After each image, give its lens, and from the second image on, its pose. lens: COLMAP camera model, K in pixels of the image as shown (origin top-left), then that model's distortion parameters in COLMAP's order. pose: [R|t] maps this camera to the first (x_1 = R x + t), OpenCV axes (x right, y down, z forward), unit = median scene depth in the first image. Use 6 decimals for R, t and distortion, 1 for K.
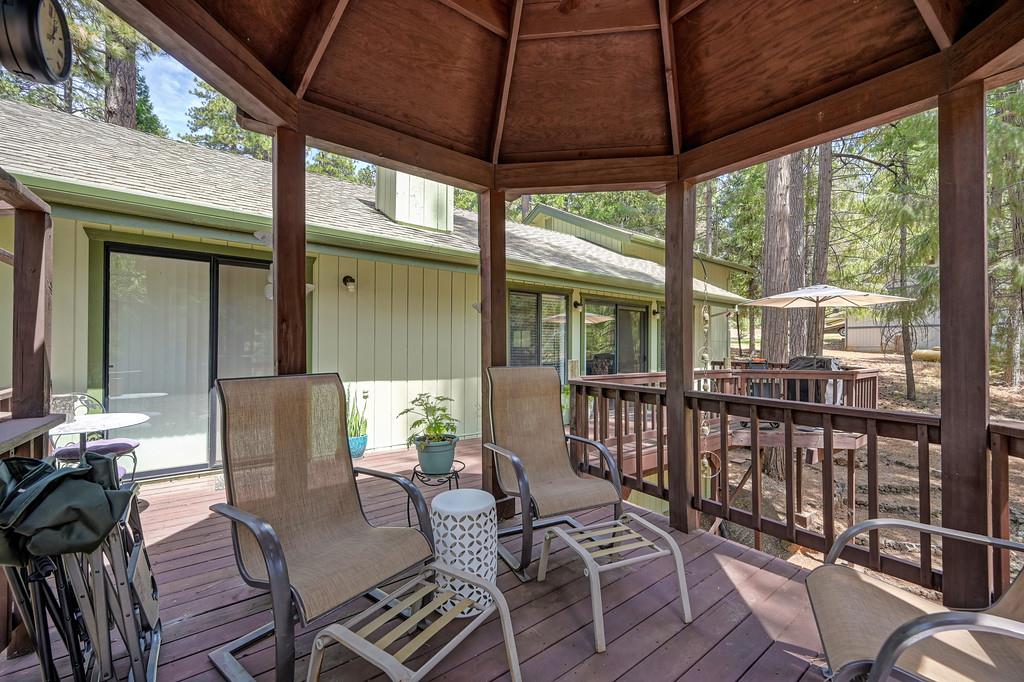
lens RADIAL K [[401.2, 0, 513.7], [0, 401.2, 347.9], [0, 0, 1]] dist [-0.002660, 0.000489]
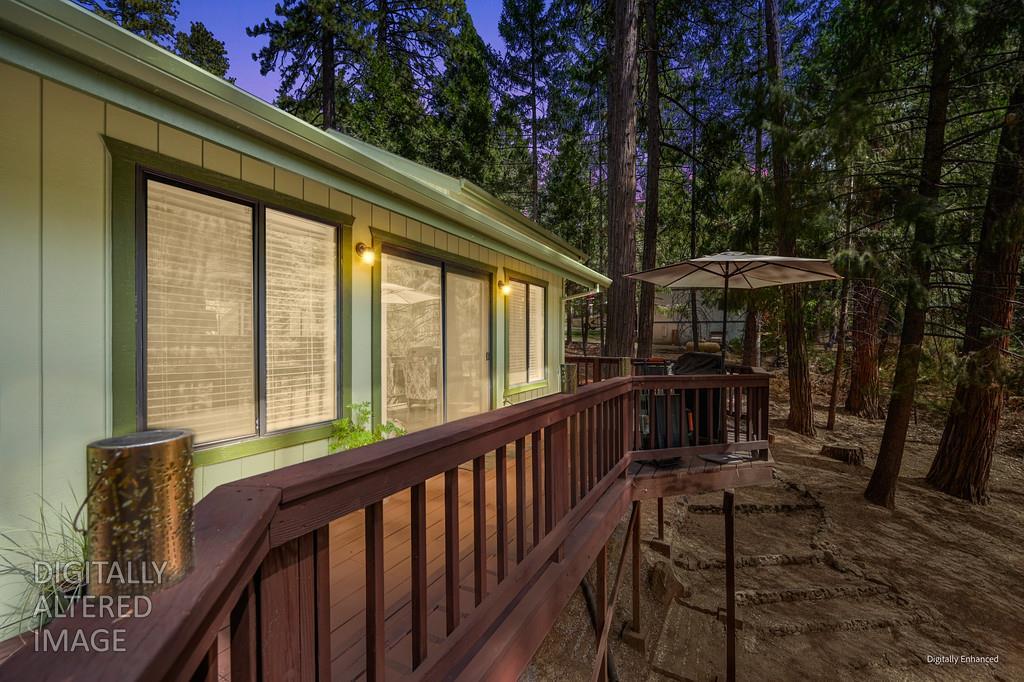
lens RADIAL K [[401.2, 0, 511.8], [0, 401.2, 344.2], [0, 0, 1]] dist [-0.002660, 0.000489]
pose [[0.910138, -0.006053, 0.414260, 0.088272], [0.000235, 0.999901, 0.014095, -0.004244], [-0.414304, -0.012731, 0.910049, 0.369412]]
